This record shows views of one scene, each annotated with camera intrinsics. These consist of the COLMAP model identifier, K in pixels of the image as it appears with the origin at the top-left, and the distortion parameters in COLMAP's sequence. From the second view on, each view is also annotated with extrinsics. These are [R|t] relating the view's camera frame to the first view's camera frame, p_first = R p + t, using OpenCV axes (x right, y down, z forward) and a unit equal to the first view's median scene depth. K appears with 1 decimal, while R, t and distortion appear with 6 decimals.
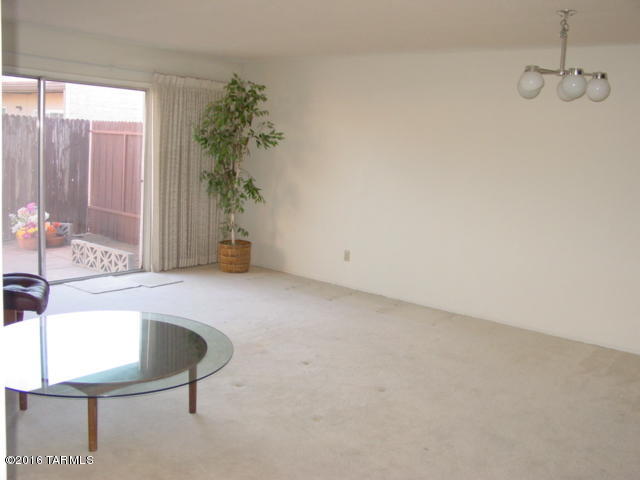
lens RADIAL K [[646.3, 0, 320.0], [0, 646.3, 240.0], [0, 0, 1]] dist [-0.185472, 0.217926]
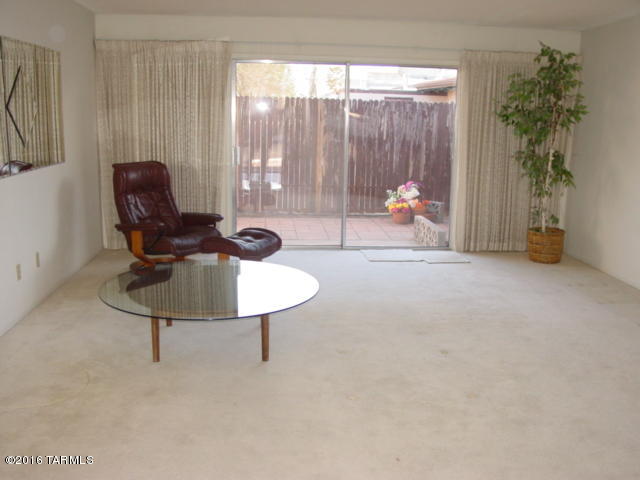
lens RADIAL K [[646.3, 0, 320.0], [0, 646.3, 240.0], [0, 0, 1]] dist [-0.185472, 0.217926]
pose [[0.683226, 0.094246, -0.724100, 0.319062], [-0.088390, 0.995018, 0.046107, 0.005542], [0.724838, 0.032502, 0.688153, 0.159816]]
